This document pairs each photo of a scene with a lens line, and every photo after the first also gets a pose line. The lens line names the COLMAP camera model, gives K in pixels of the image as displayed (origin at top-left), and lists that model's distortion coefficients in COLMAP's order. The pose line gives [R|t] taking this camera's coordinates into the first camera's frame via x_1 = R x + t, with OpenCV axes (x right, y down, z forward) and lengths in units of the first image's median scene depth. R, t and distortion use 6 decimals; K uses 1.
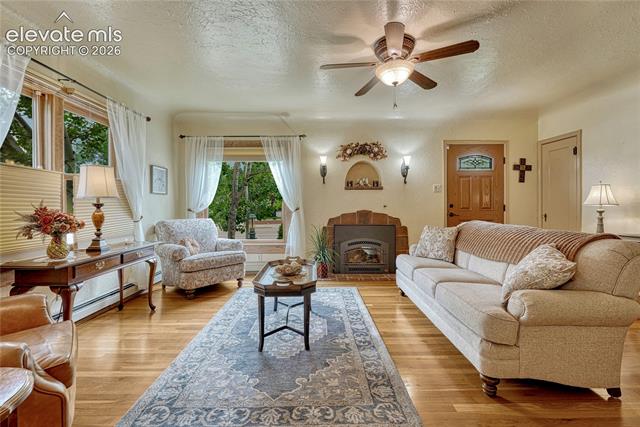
lens RADIAL K [[278.7, 0, 319.0], [0, 278.7, 209.1], [0, 0, 1]] dist [-0.004565, 0.000466]
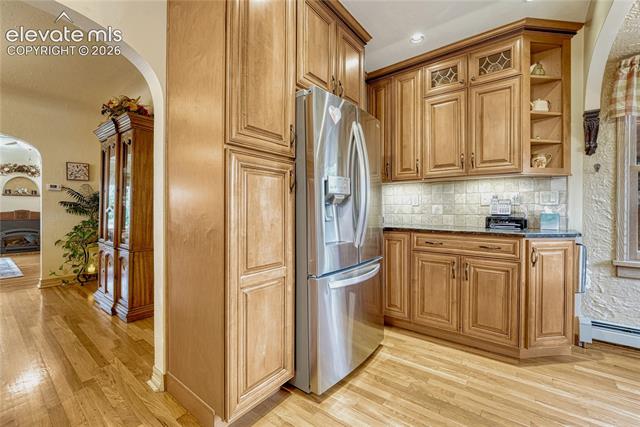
lens RADIAL K [[268.9, 0, 320.2], [0, 268.9, 209.8], [0, 0, 1]] dist [-0.014307, 0.000449]
pose [[0.611761, 0.005744, 0.791022, 0.022006], [0.000964, 0.999967, -0.008006, 0.015665], [-0.791042, 0.005660, 0.611735, -1.124421]]
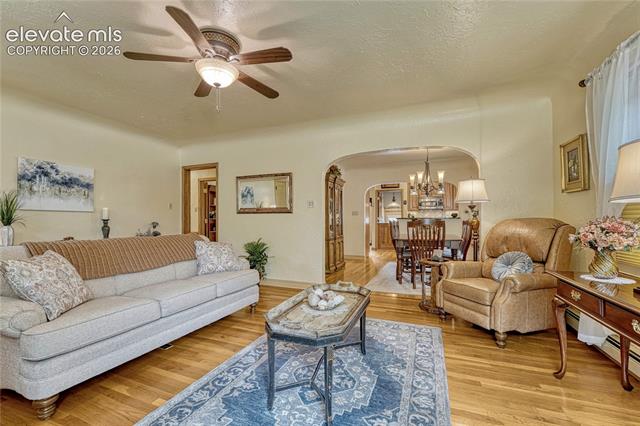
lens RADIAL K [[271.2, 0, 324.0], [0, 271.2, 214.4], [0, 0, 1]] dist [-0.011685, 0.000515]
pose [[-0.927239, 0.012126, 0.374273, -0.219681], [0.008809, 0.999905, -0.010571, -0.005716], [-0.374366, -0.006505, -0.927258, 0.961124]]
